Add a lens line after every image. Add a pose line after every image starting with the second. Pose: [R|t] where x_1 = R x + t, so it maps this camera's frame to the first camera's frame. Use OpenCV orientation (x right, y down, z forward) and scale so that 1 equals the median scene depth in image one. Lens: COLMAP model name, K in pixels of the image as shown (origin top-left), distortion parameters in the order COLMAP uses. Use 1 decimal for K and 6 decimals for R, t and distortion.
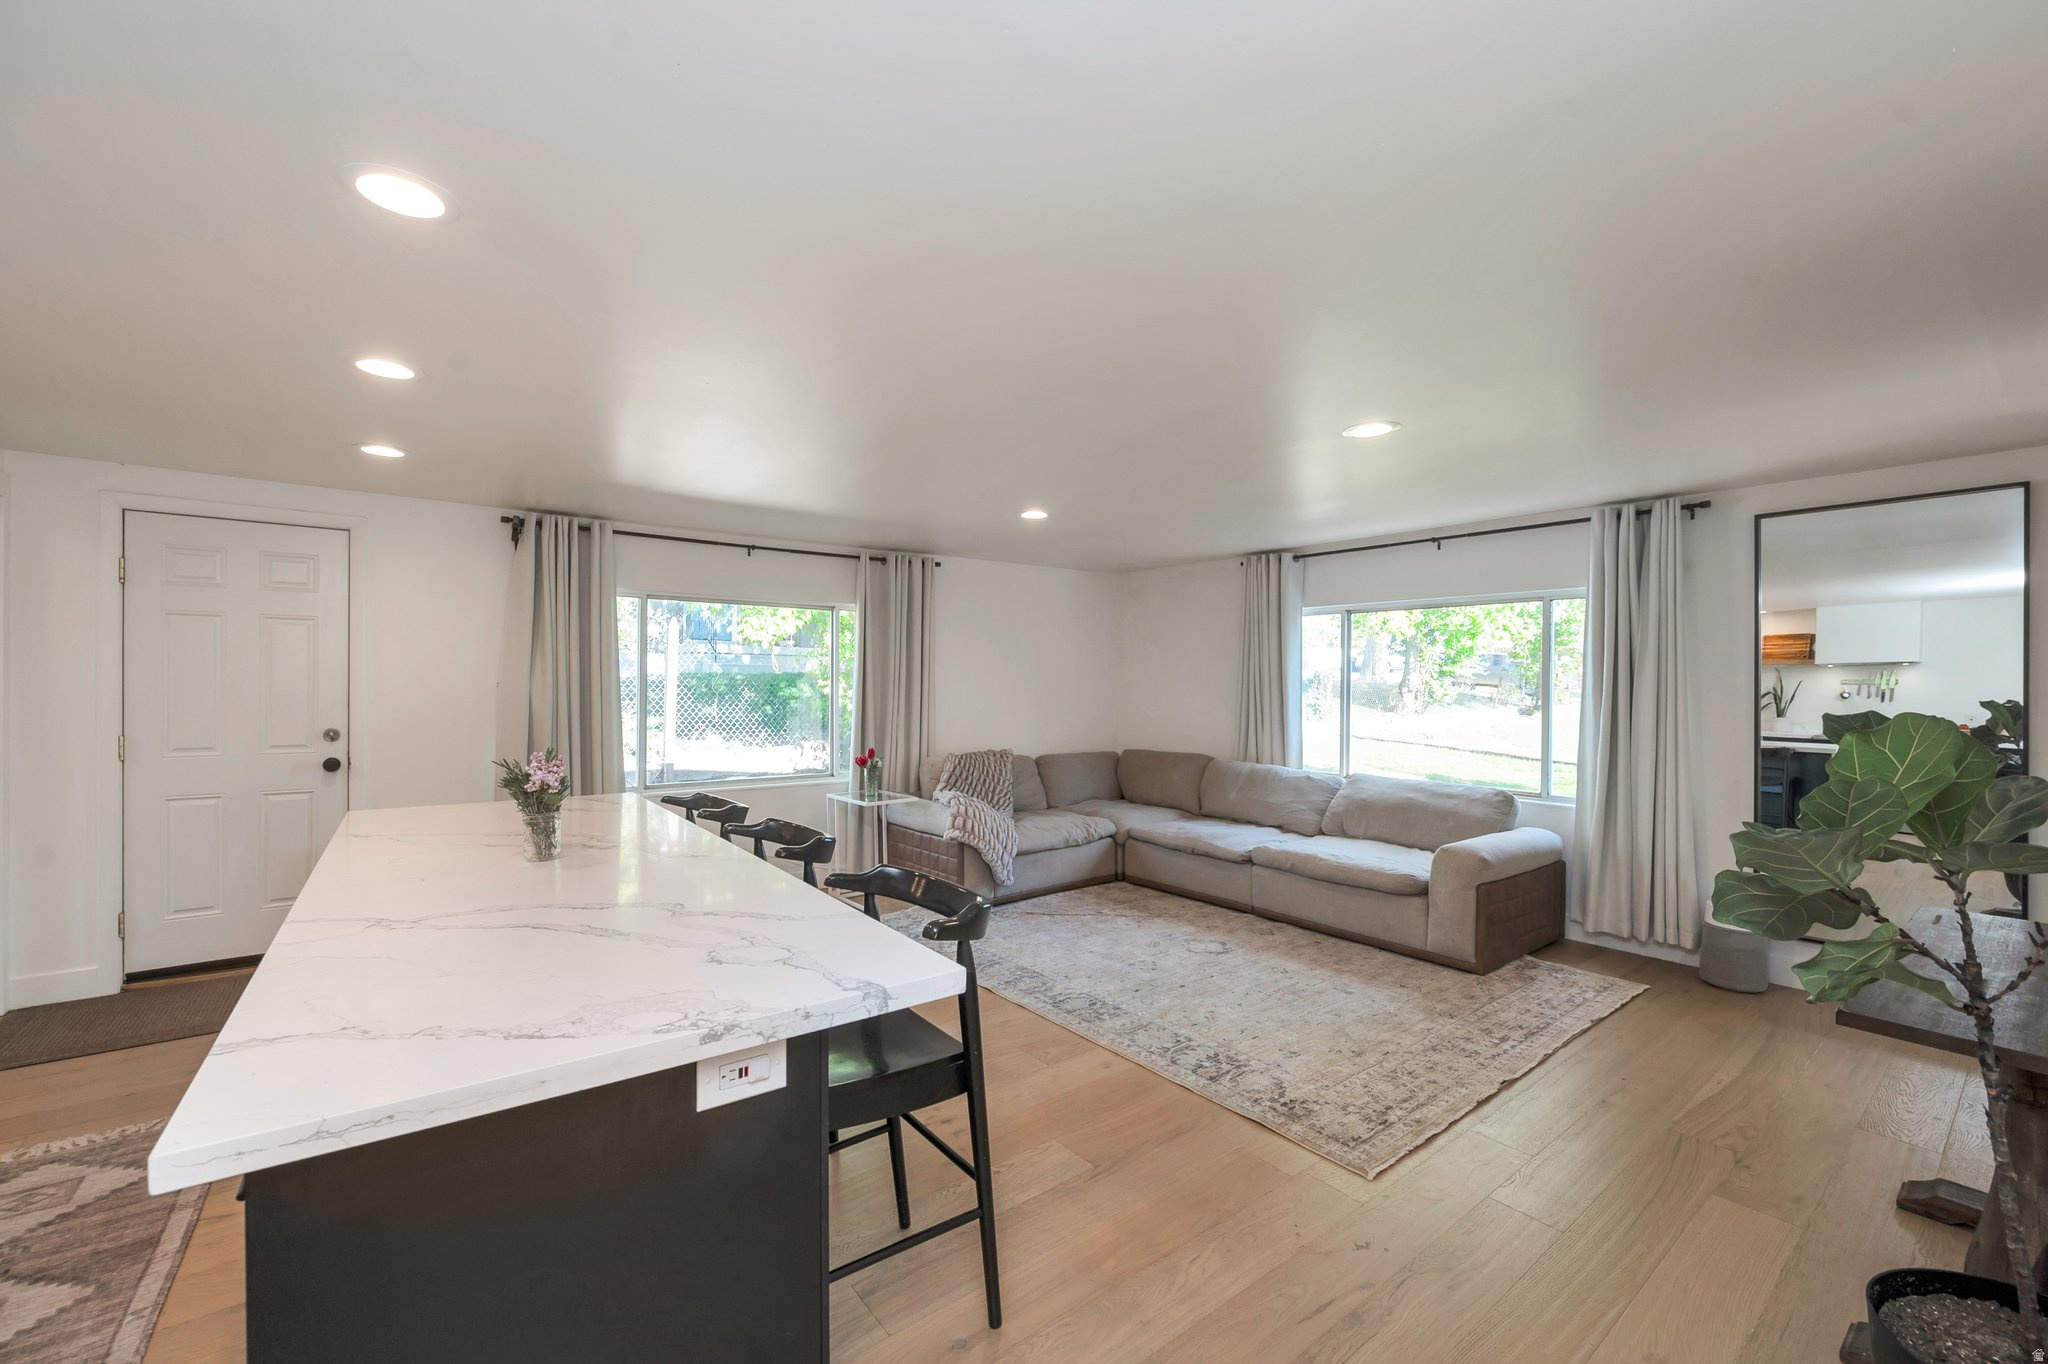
lens RADIAL K [[819.7, 0, 1037.6], [0, 819.7, 696.6], [0, 0, 1]] dist [-0.005617, -0.000016]
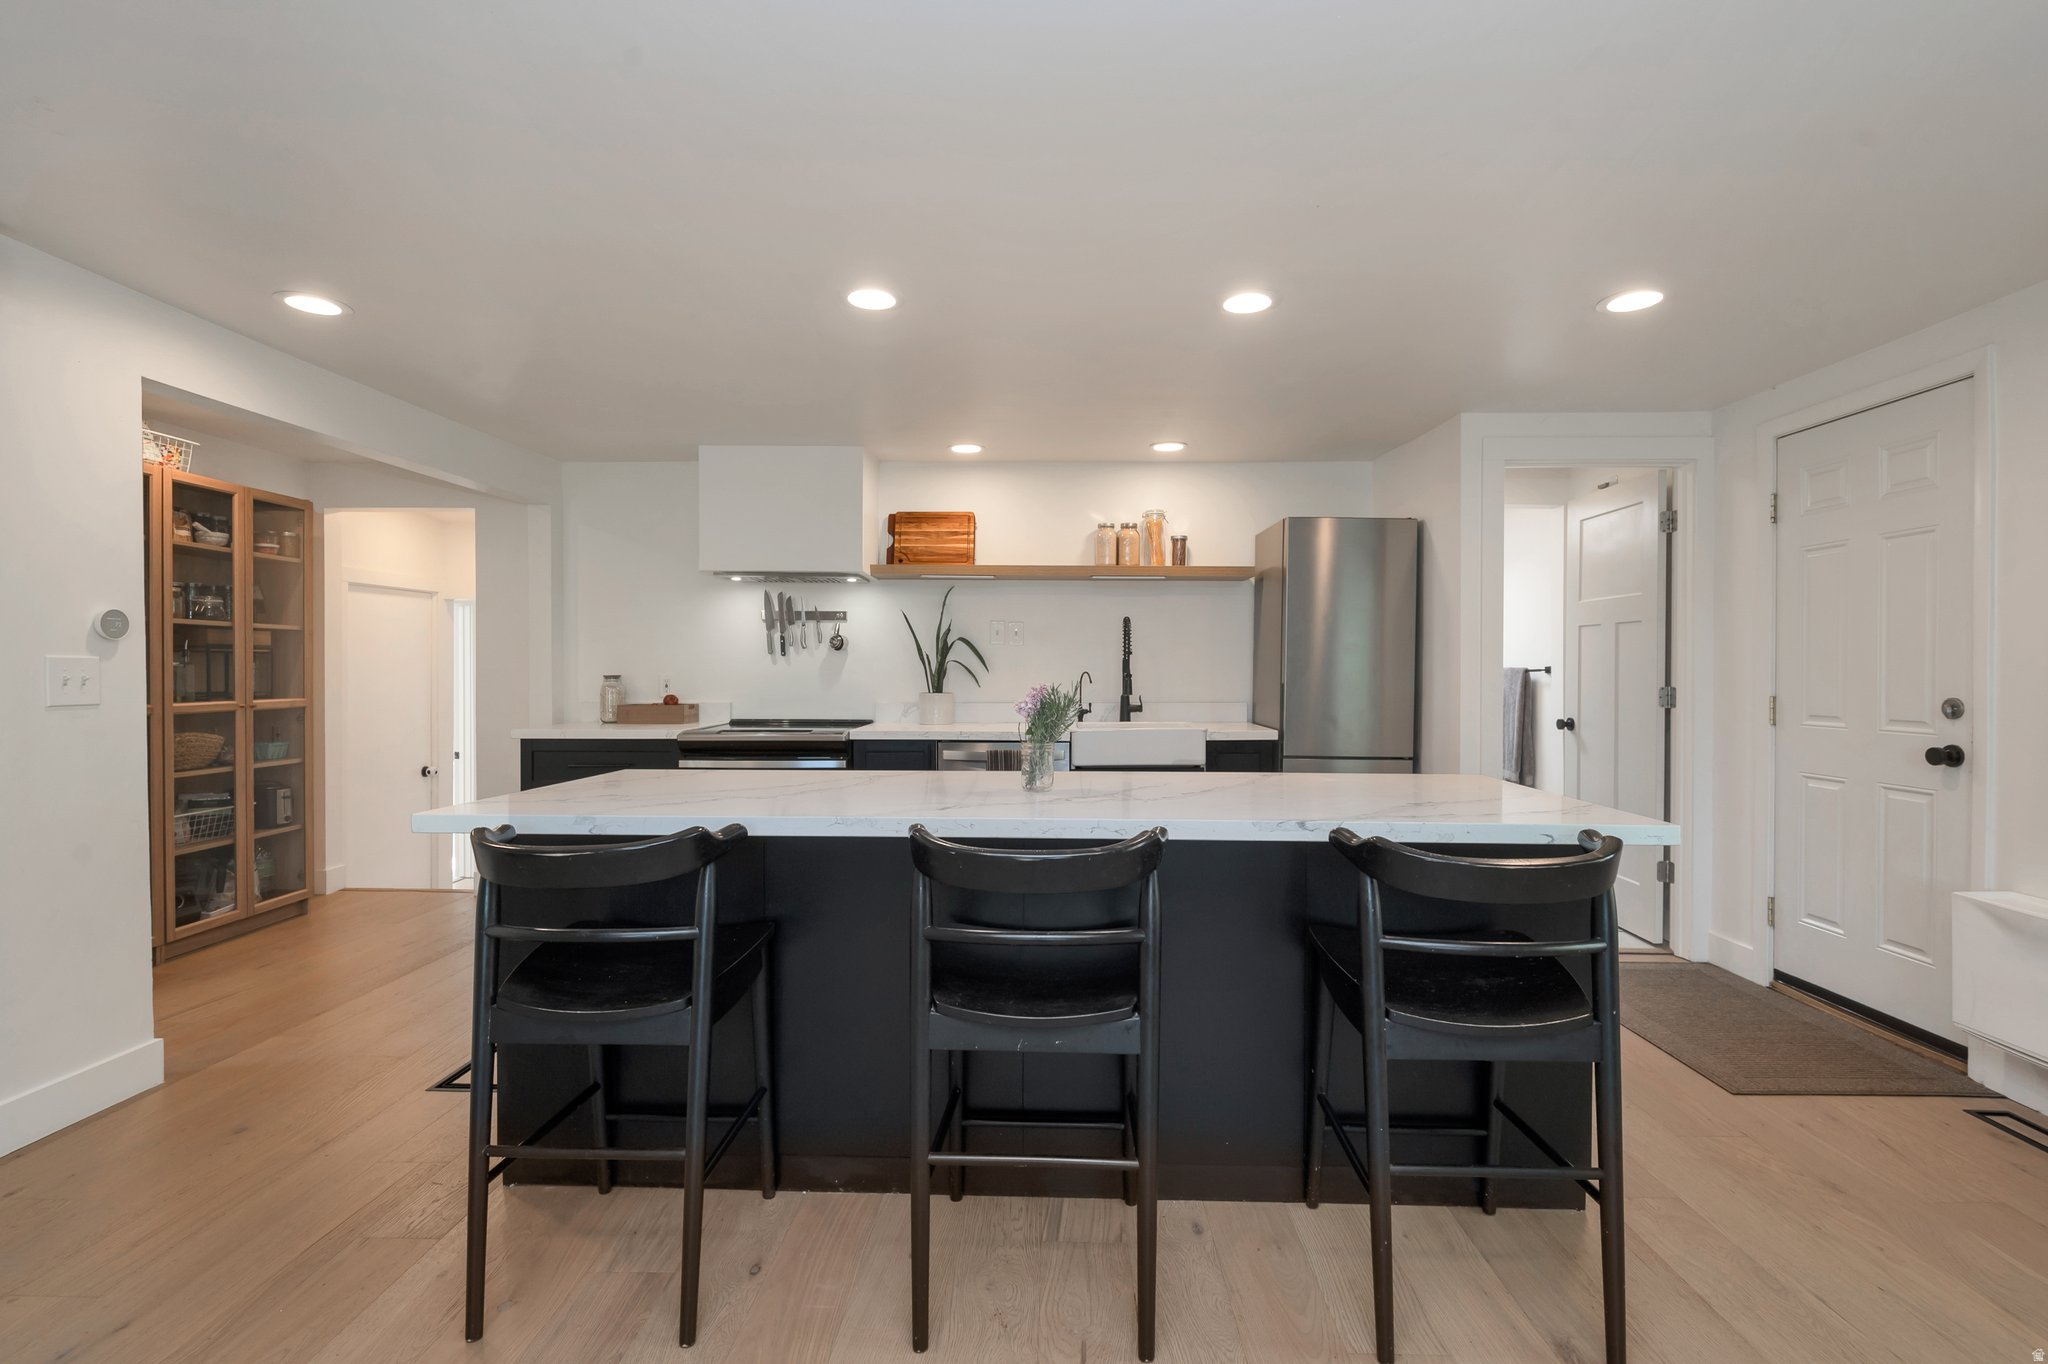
lens RADIAL K [[945.0, 0, 1021.4], [0, 945.0, 683.2], [0, 0, 1]] dist [-0.008591, 0.001254]
pose [[-0.633274, -0.000004, -0.773928, 0.156025], [-0.009107, 0.999931, 0.007447, 0.026127], [0.773874, 0.011765, -0.633230, 0.851572]]
